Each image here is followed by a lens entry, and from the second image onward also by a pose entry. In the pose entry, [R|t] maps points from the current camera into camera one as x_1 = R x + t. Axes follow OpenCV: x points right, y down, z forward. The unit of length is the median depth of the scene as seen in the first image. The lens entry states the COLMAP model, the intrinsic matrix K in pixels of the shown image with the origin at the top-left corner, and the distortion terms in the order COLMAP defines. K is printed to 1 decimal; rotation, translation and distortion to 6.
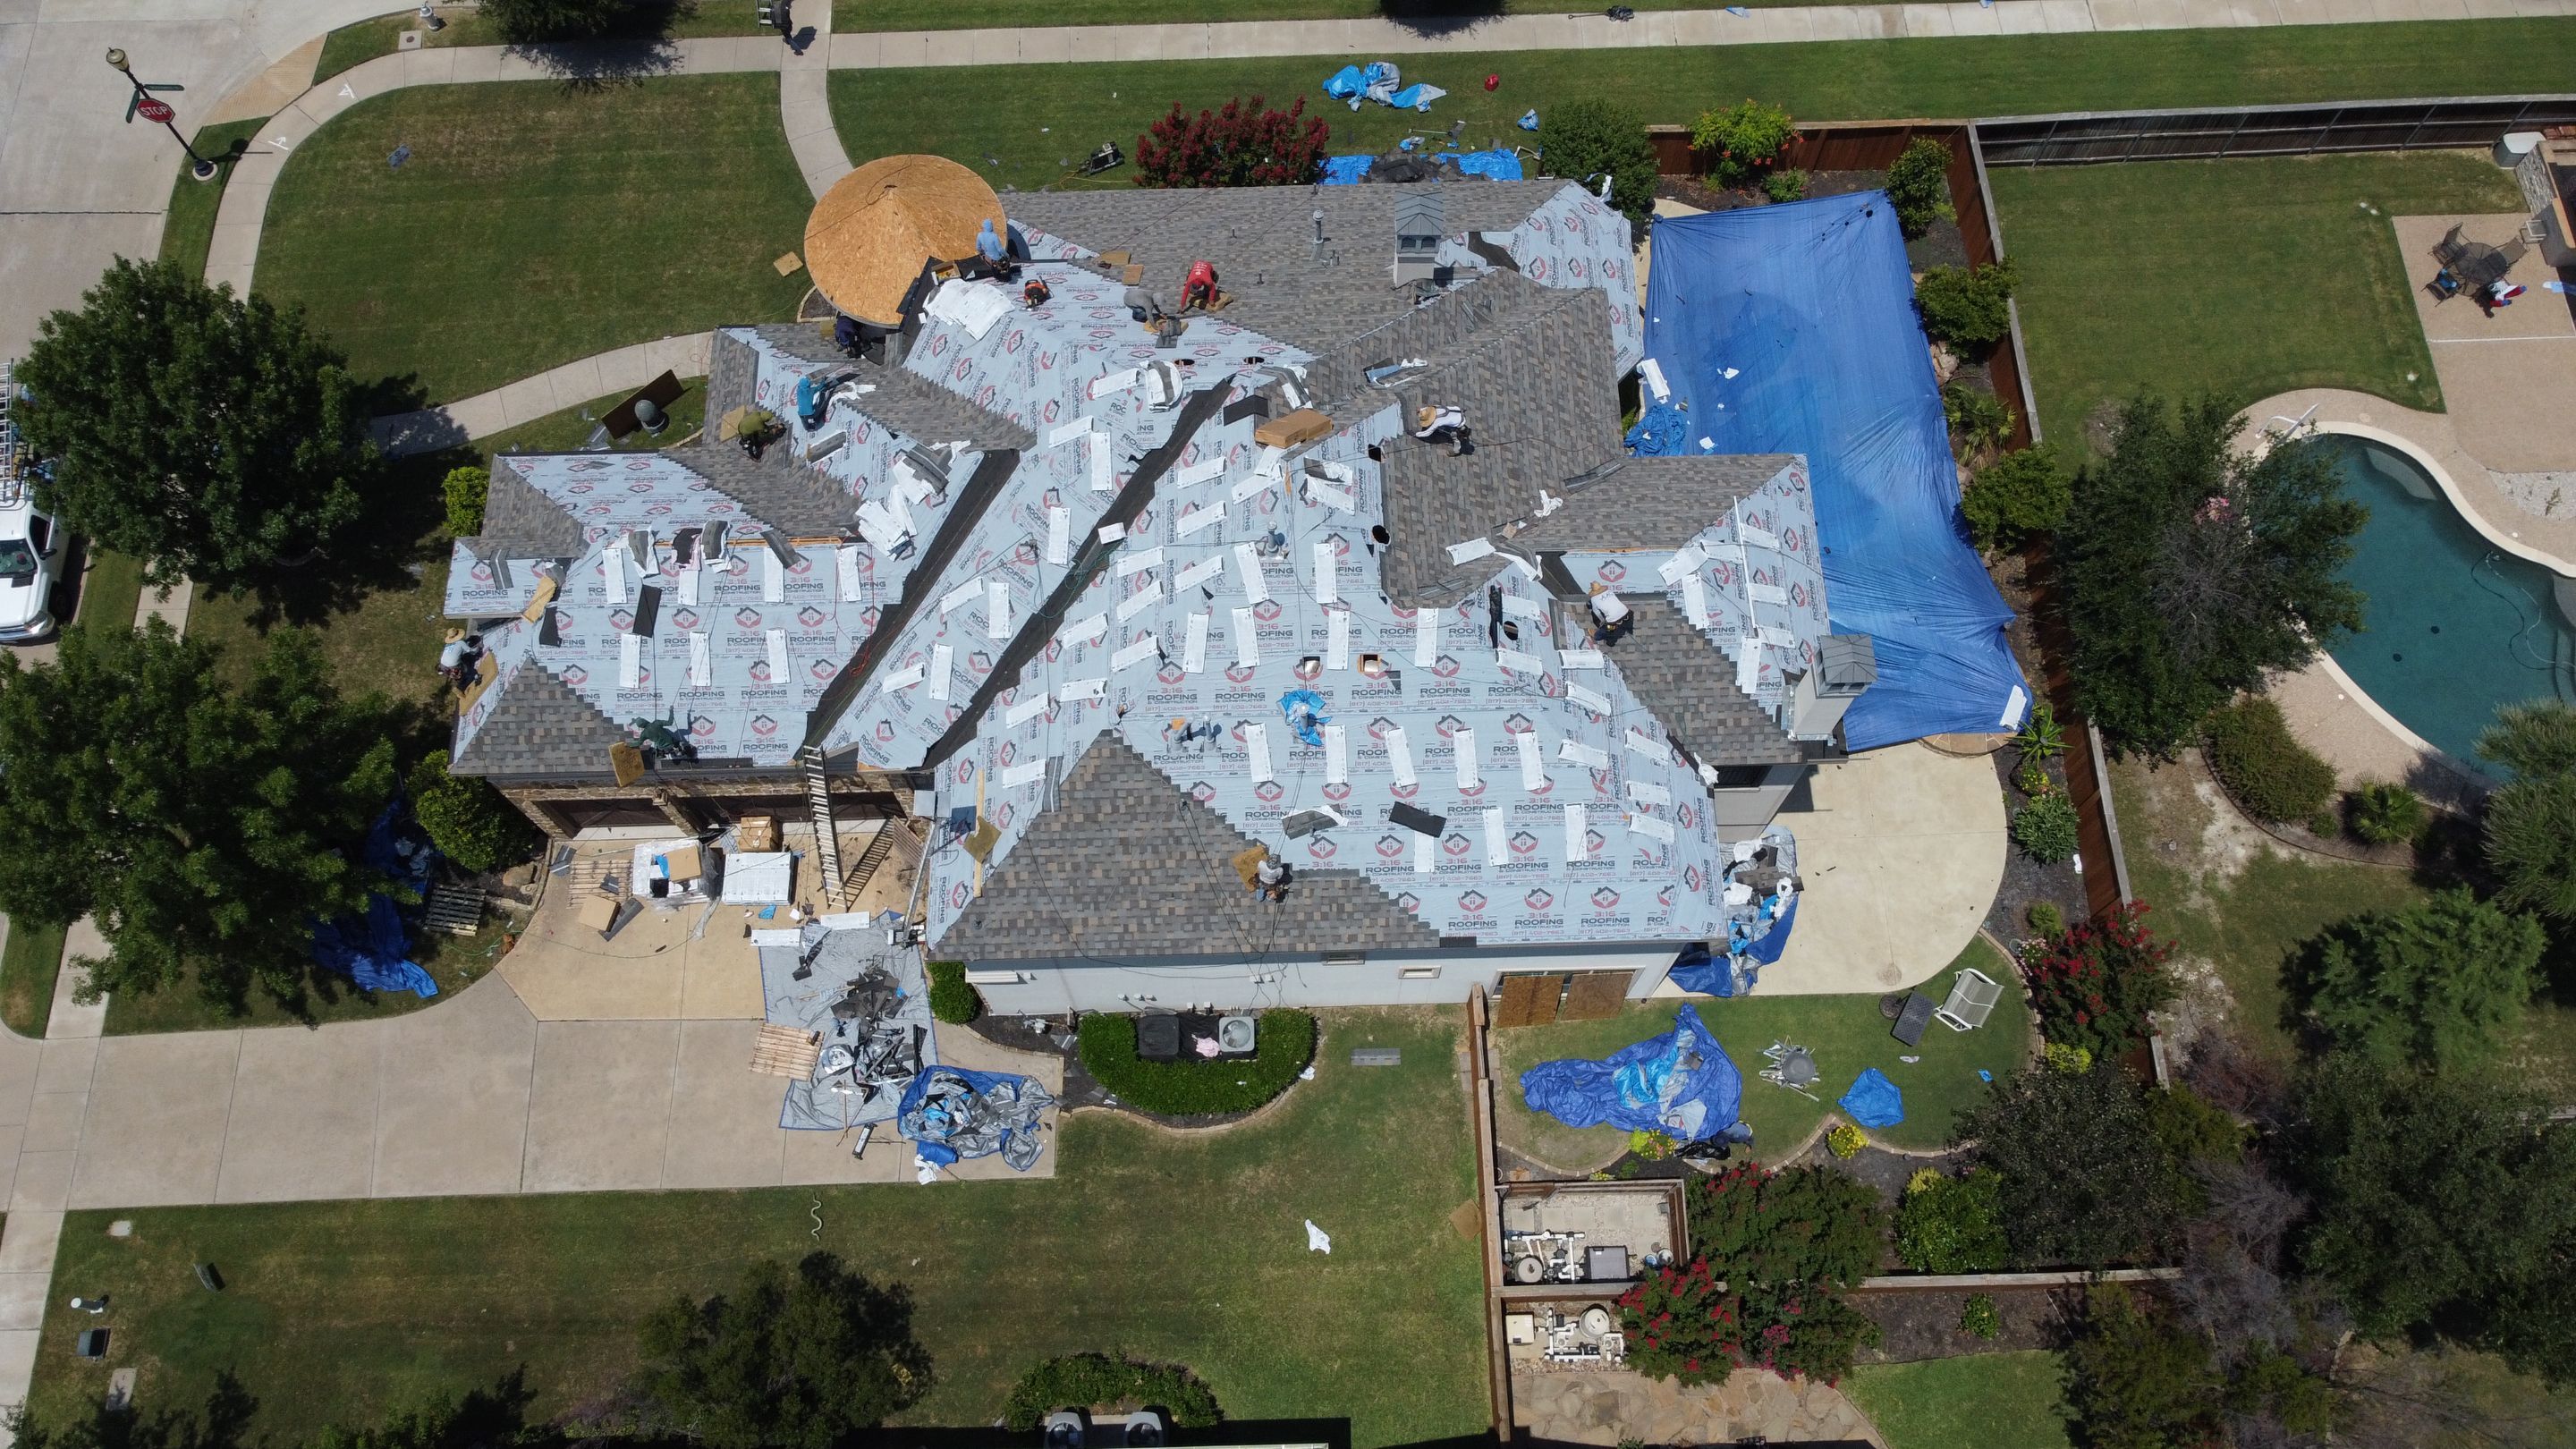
lens RADIAL K [[1956.8, 0, 1282.7], [0, 1956.8, 713.8], [0, 0, 1]] dist [0.002760, -0.010103]
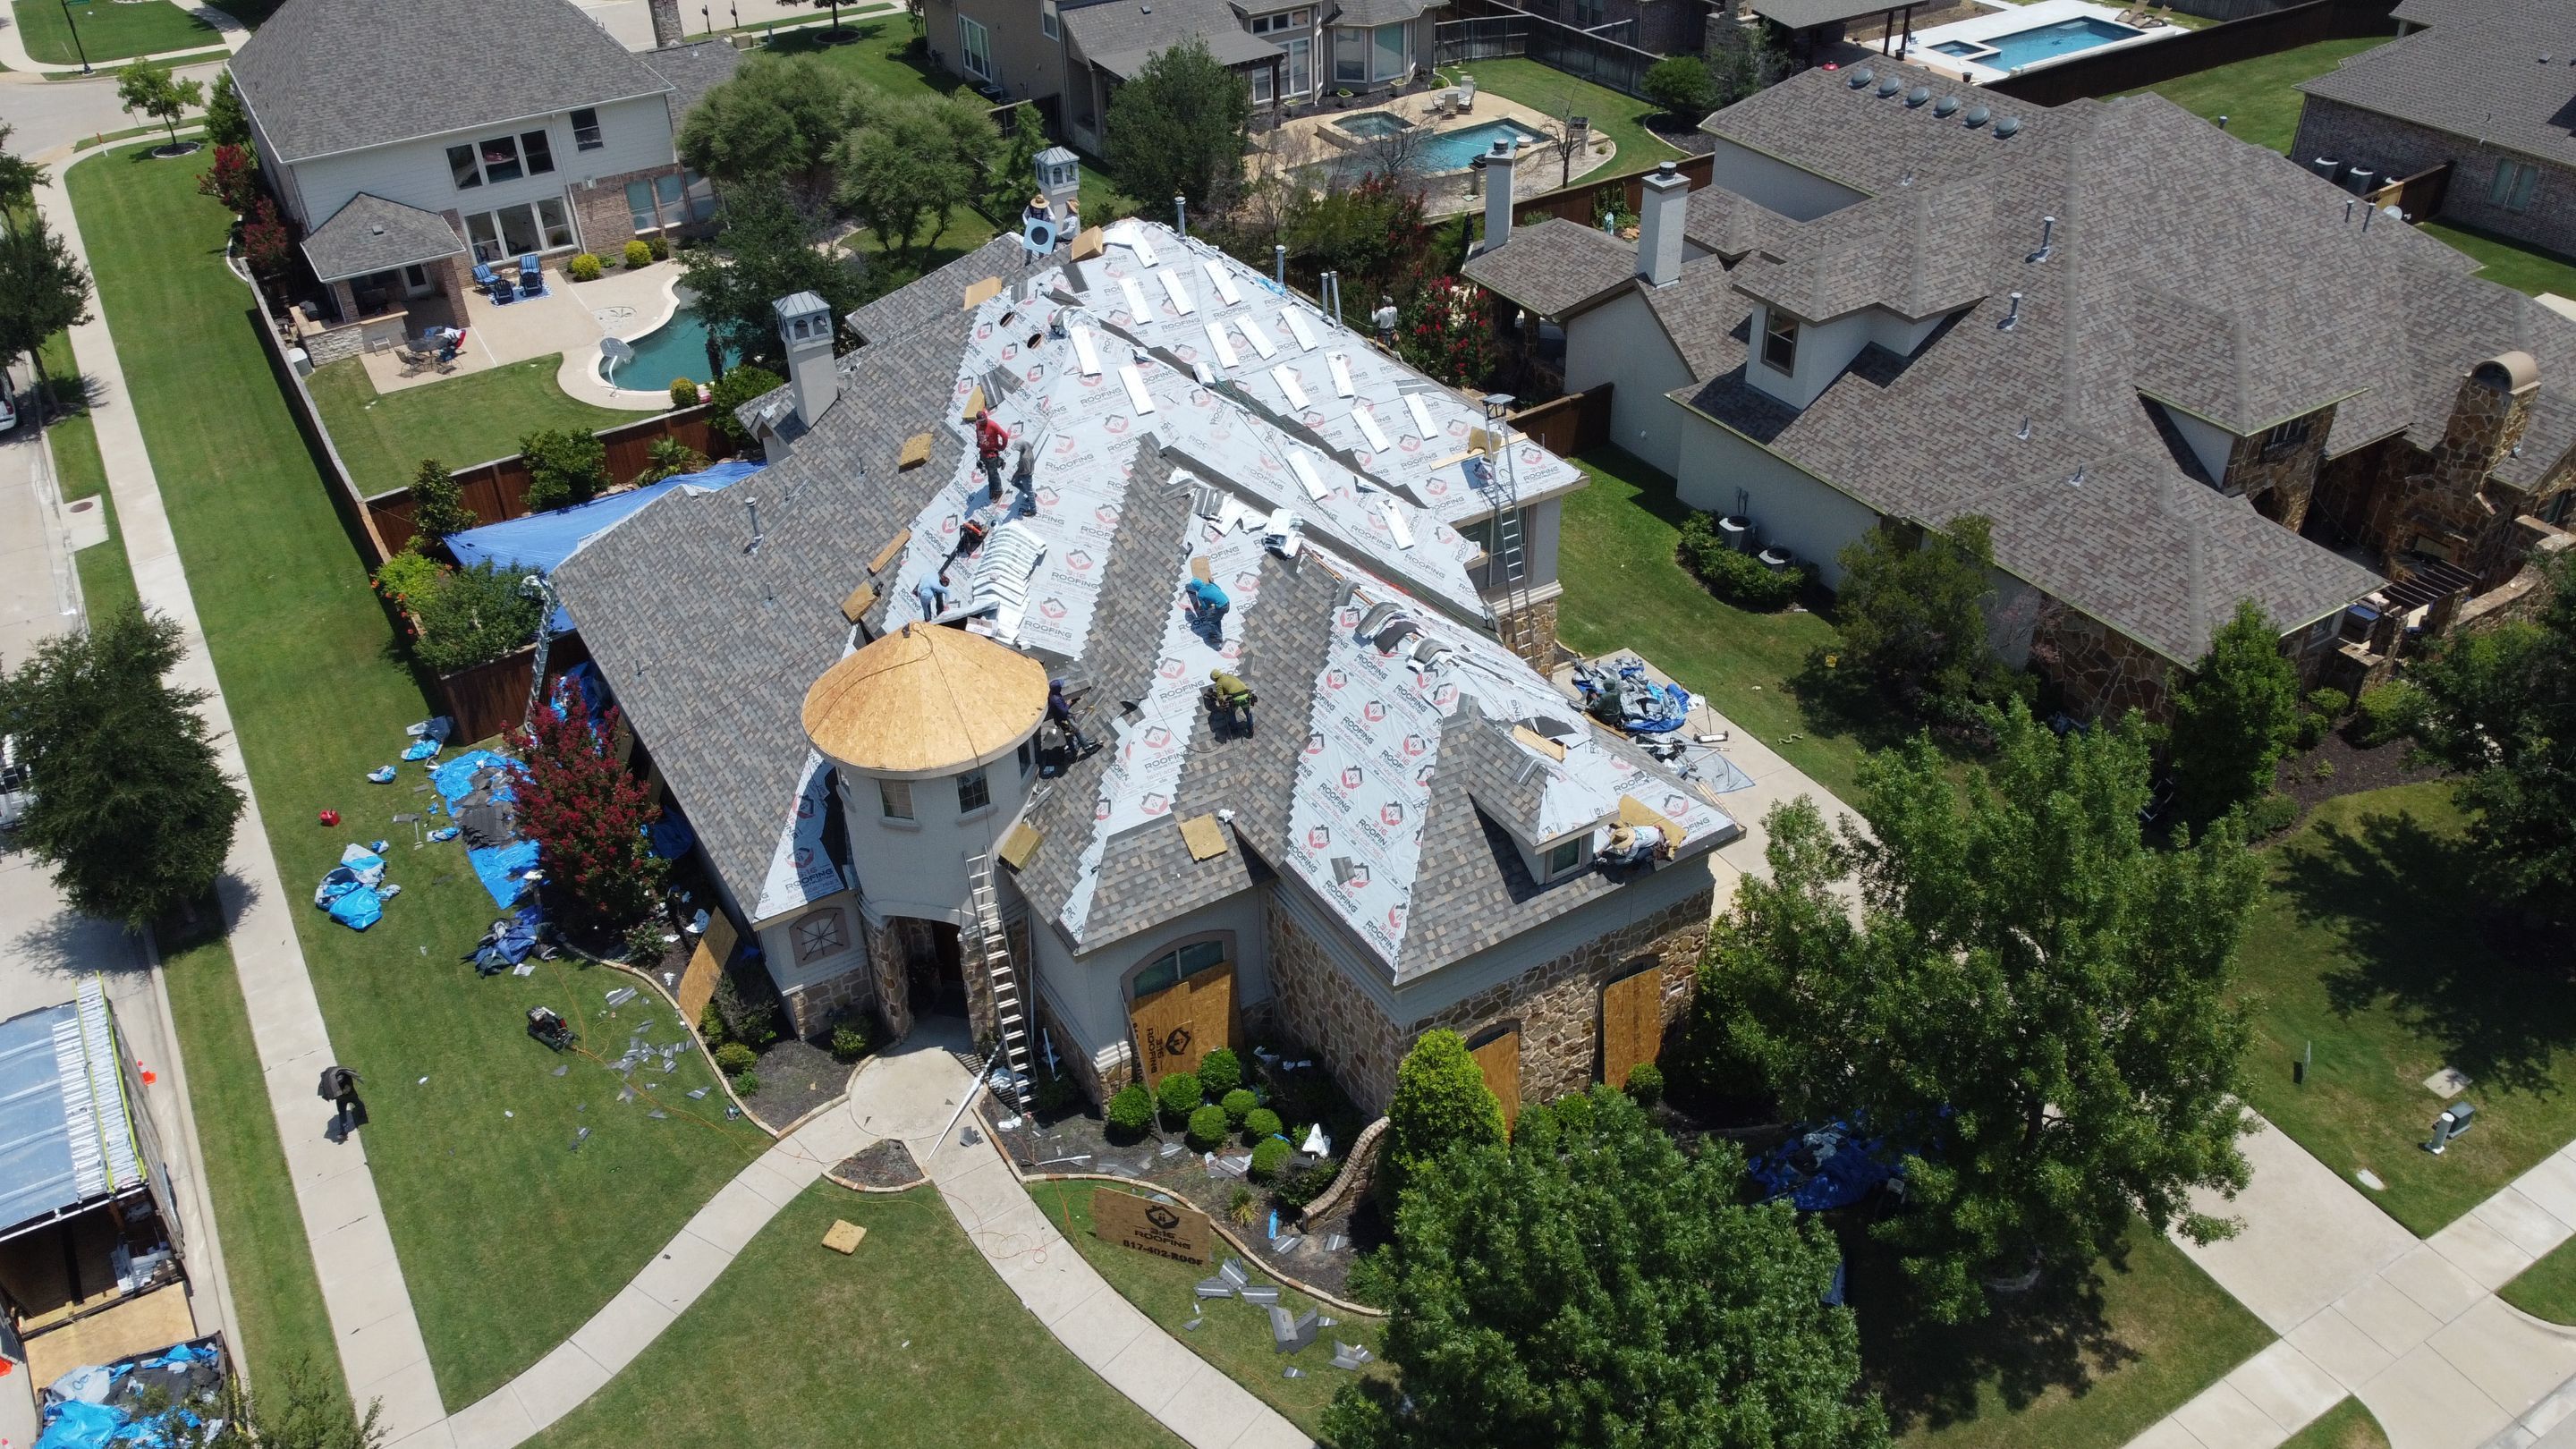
lens RADIAL K [[1956.8, 0, 1282.8], [0, 1956.8, 708.3], [0, 0, 1]] dist [0.002760, -0.010103]
pose [[-0.495561, -0.473130, 0.728401, -0.882667], [0.815863, 0.034134, 0.577237, -0.604953], [-0.297971, 0.880331, 0.369094, 0.660190]]
